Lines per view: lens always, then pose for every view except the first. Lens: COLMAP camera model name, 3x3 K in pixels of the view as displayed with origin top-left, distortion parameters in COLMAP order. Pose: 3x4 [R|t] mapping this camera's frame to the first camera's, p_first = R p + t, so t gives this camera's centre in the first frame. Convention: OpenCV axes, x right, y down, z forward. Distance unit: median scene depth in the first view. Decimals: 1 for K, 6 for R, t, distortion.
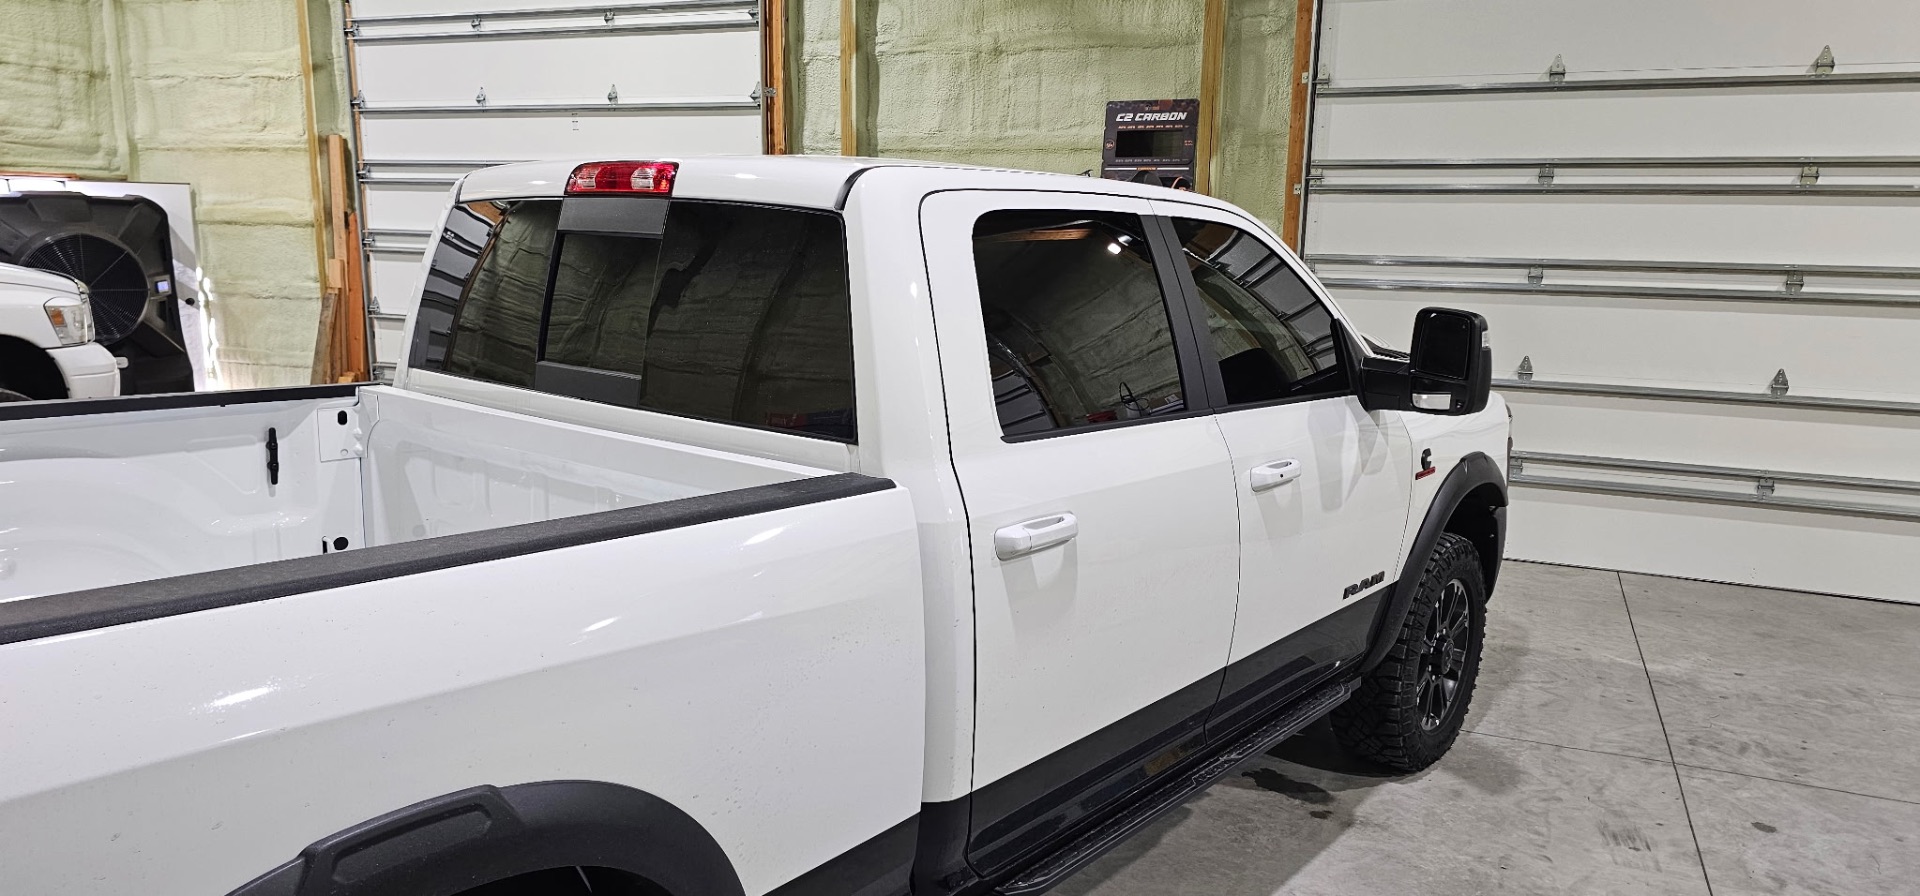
lens RADIAL K [[1270.8, 0, 966.8], [0, 1270.8, 458.0], [0, 0, 1]] dist [0.068893, -0.064759]
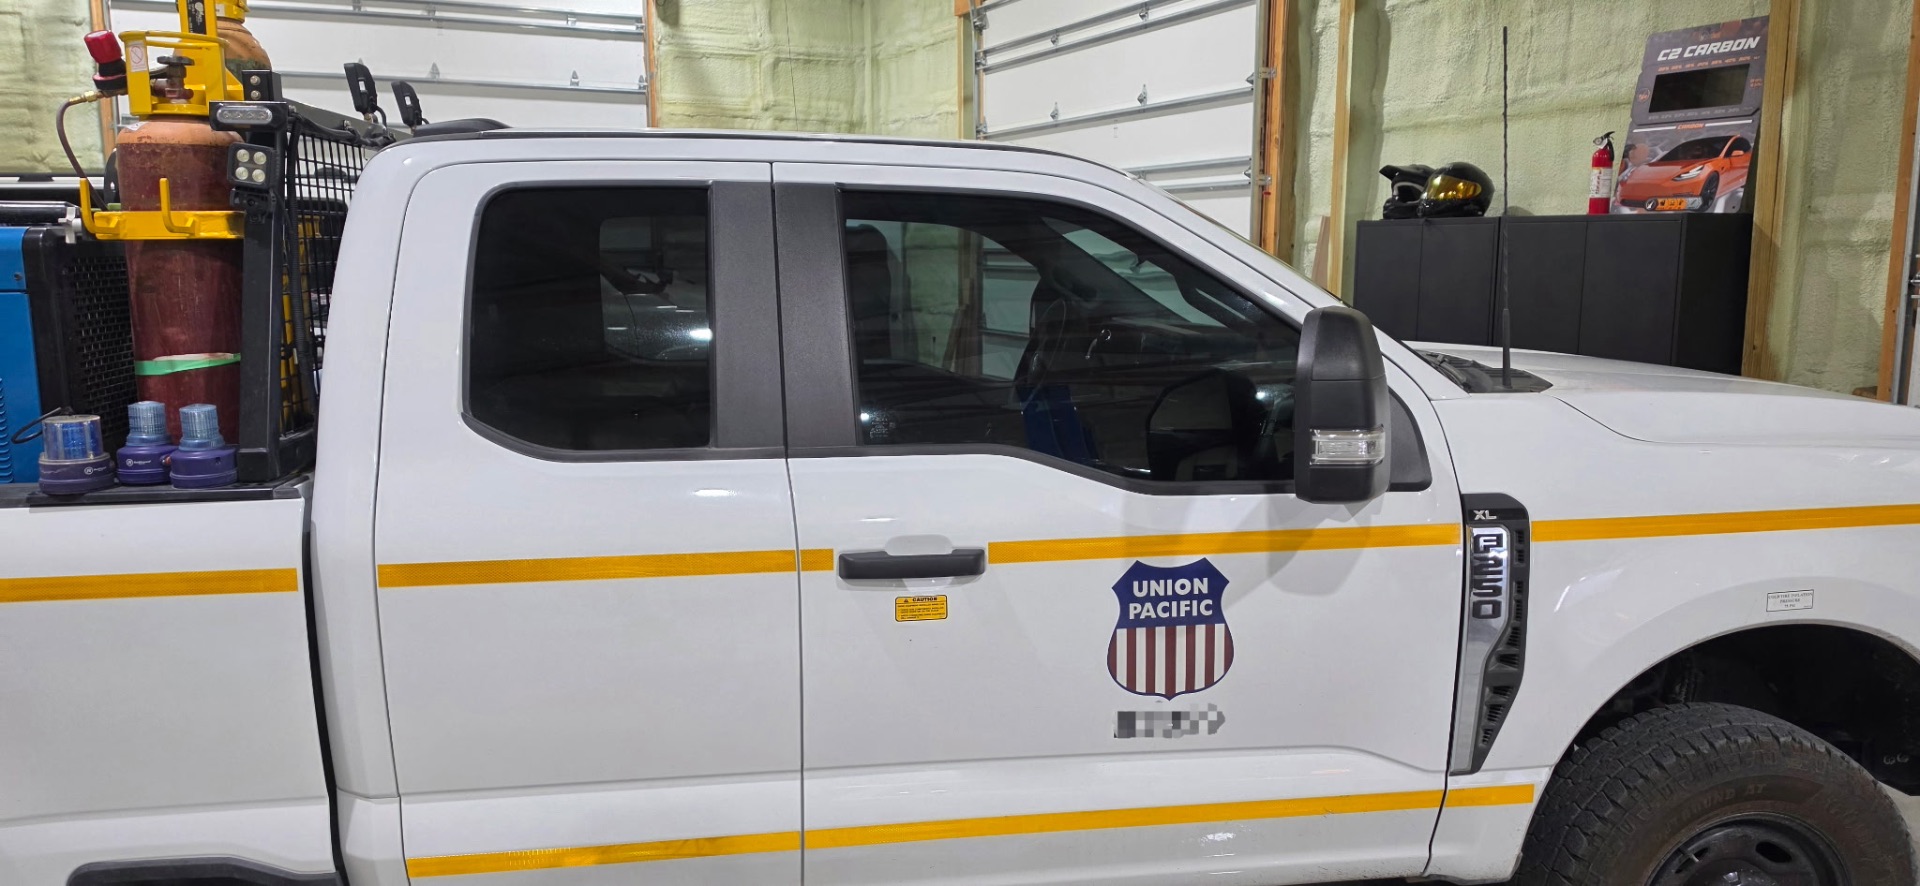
lens RADIAL K [[1320.0, 0, 949.3], [0, 1320.0, 452.4], [0, 0, 1]] dist [0.076656, -0.102622]
pose [[0.738290, 0.087269, -0.668814, 0.316082], [-0.108981, 0.993999, 0.009398, -0.022018], [0.665621, 0.065949, 0.743371, 0.229029]]
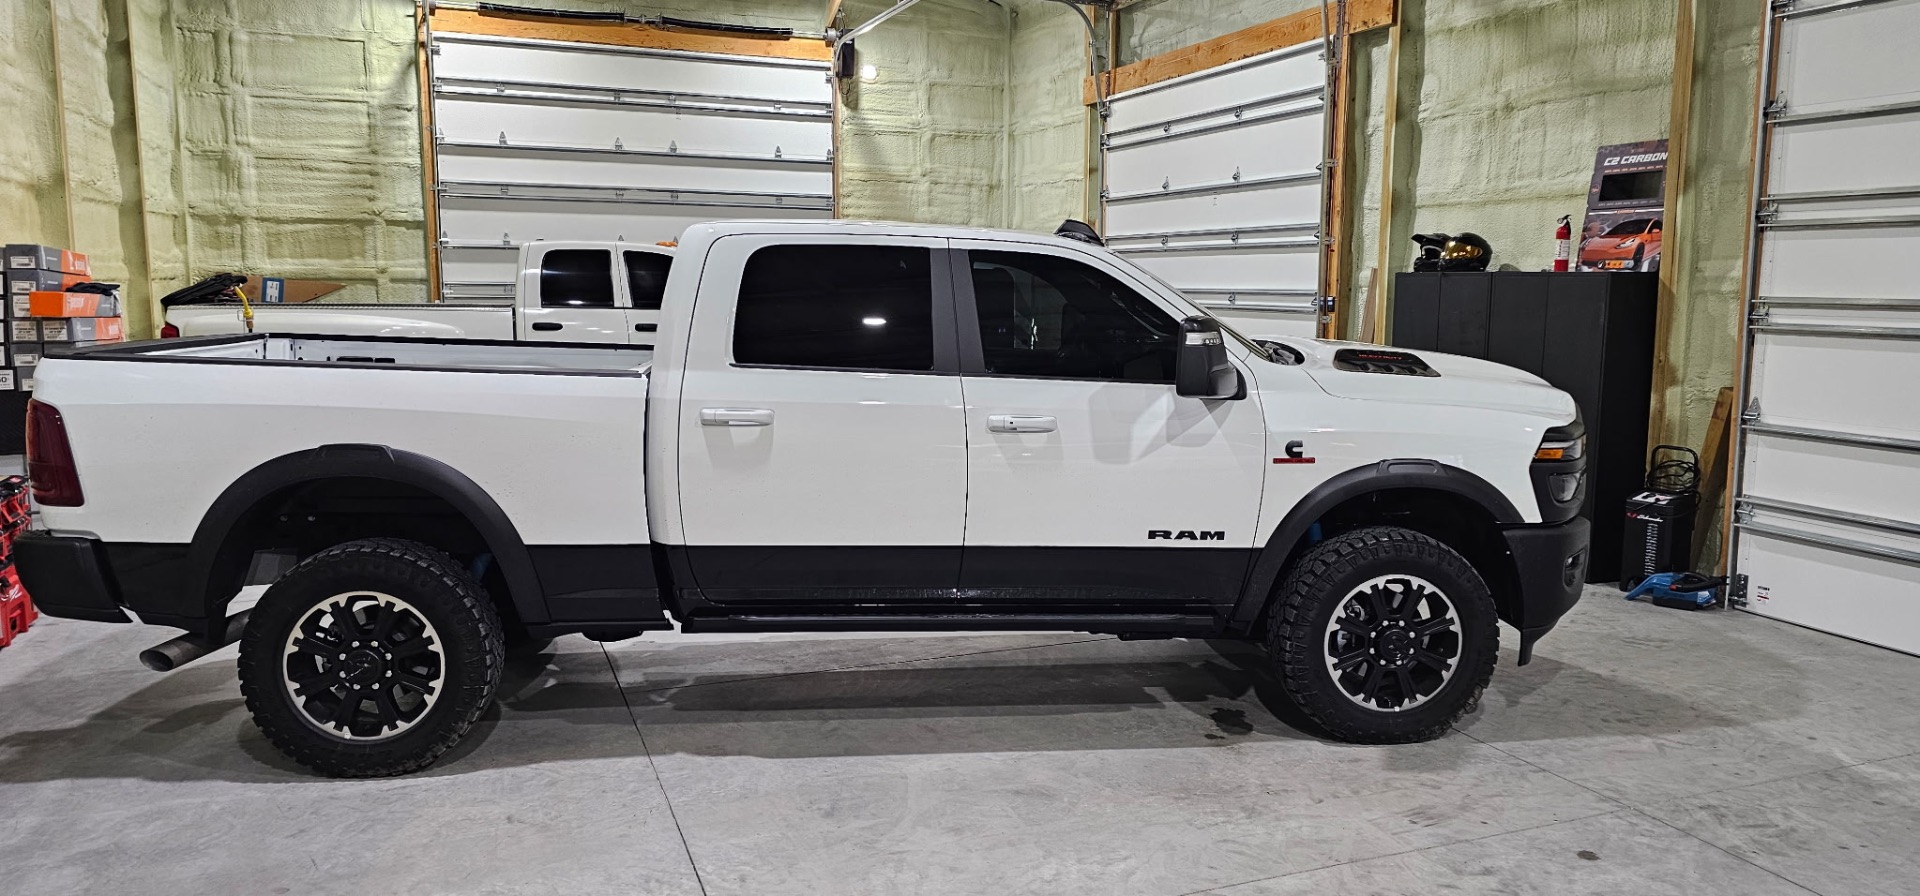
lens RADIAL K [[1277.4, 0, 973.3], [0, 1277.4, 435.3], [0, 0, 1]] dist [0.074197, -0.078369]
pose [[0.709809, 0.073123, -0.700589, 0.468170], [-0.122772, 0.992216, -0.020826, 0.022850], [0.693613, 0.100795, 0.713261, -0.029986]]
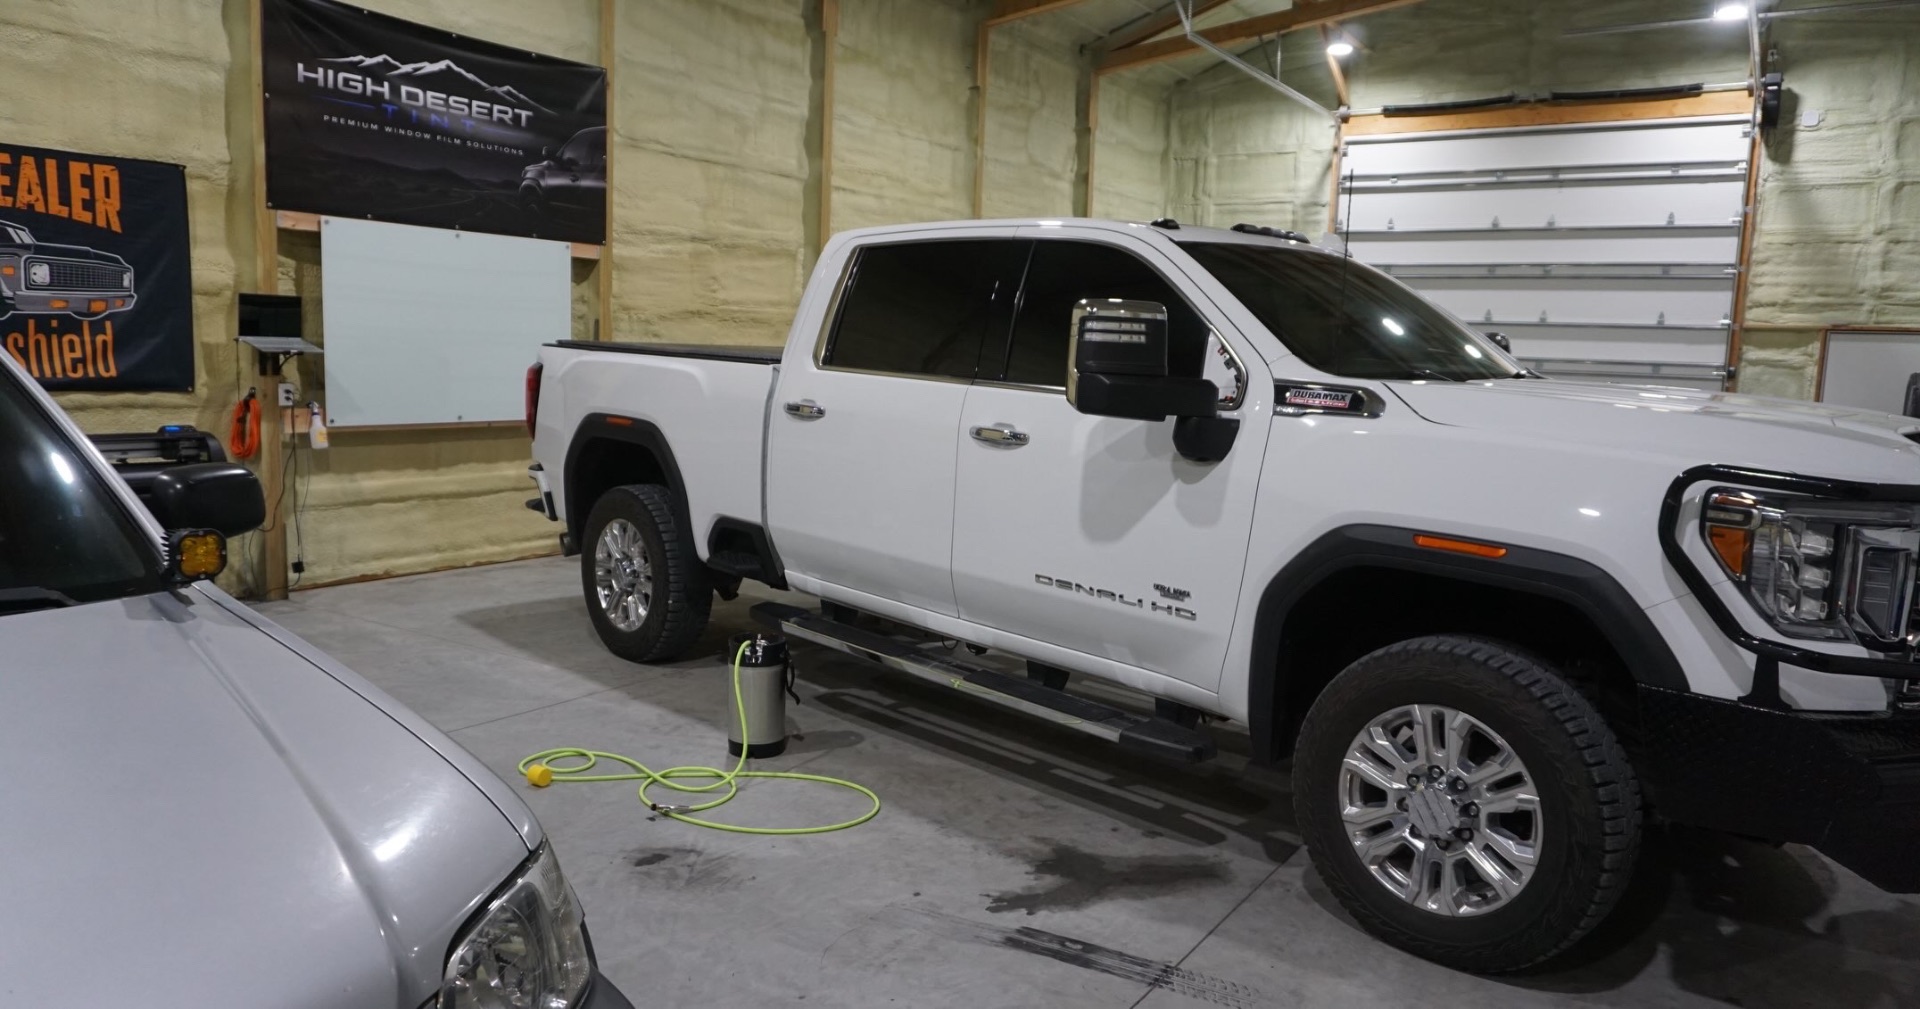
lens RADIAL K [[1290.7, 0, 962.1], [0, 1290.7, 512.2], [0, 0, 1]] dist [-0.050858, 0.039094]
pose [[-0.167719, 0.097262, -0.981025, 0.793521], [-0.214404, 0.967703, 0.132597, -0.028501], [0.962238, 0.232574, -0.141449, 0.462240]]
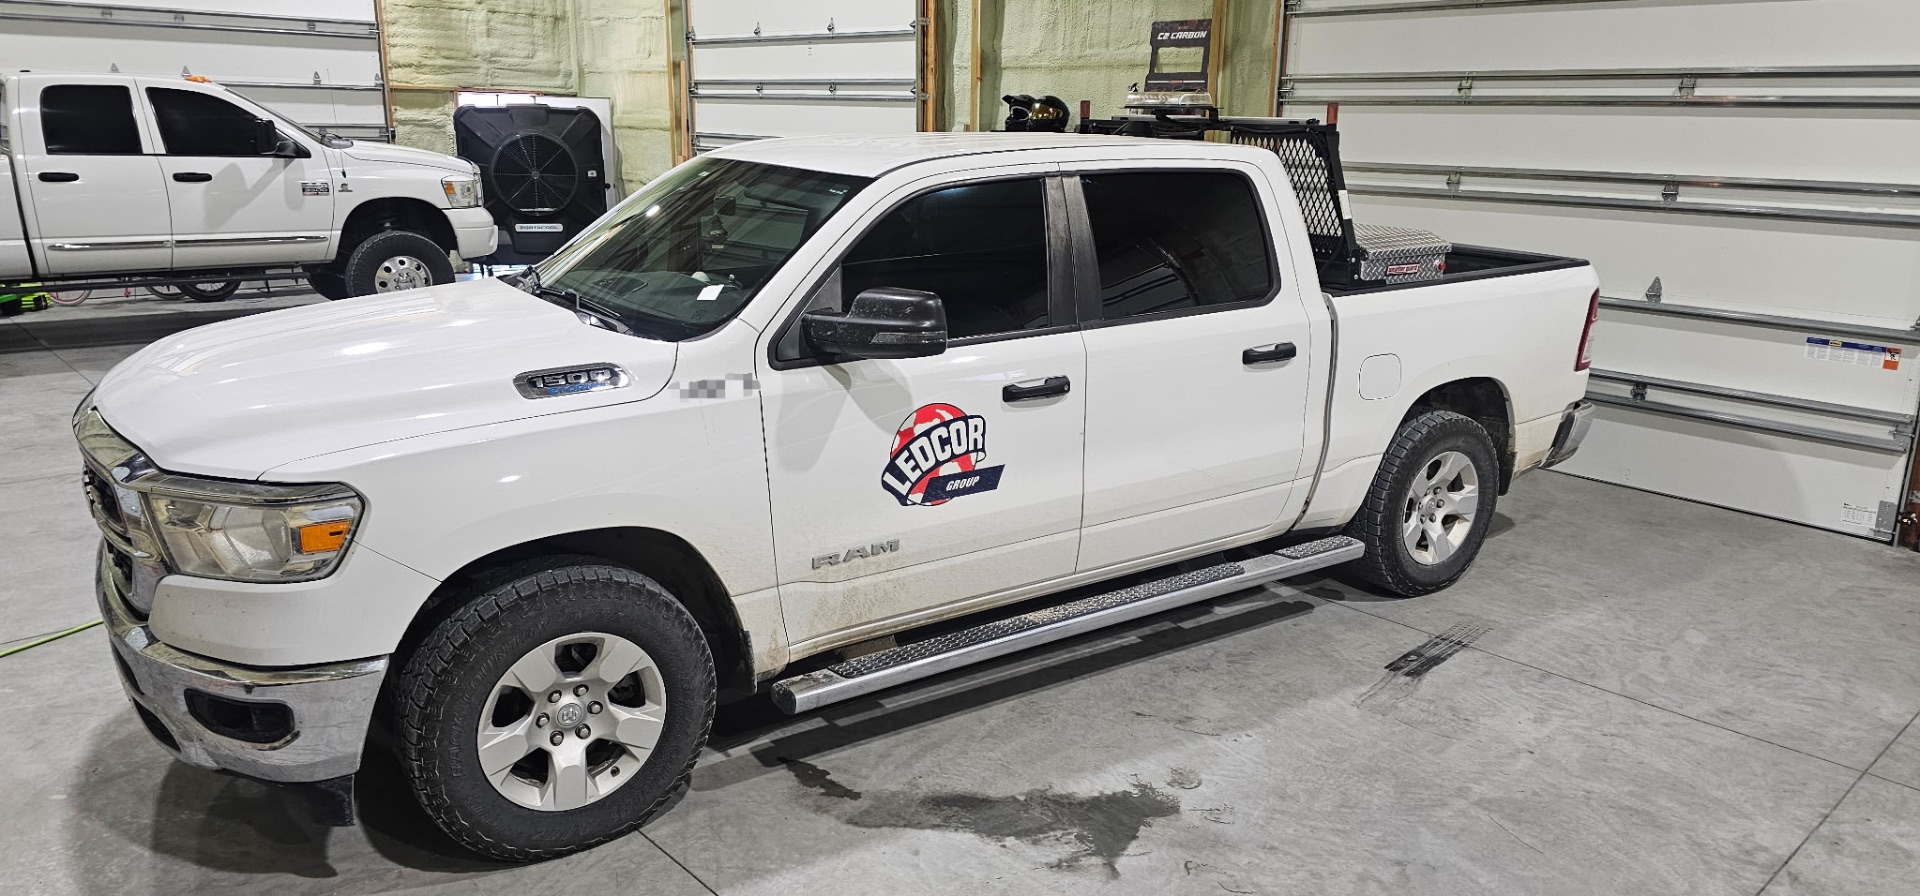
lens RADIAL K [[1277.3, 0, 975.0], [0, 1277.3, 444.6], [0, 0, 1]] dist [0.057834, -0.049781]
pose [[0.911556, 0.102914, -0.398089, 0.445971], [-0.078021, 0.993874, 0.078281, 0.020569], [0.403706, -0.040298, 0.914001, -0.137689]]
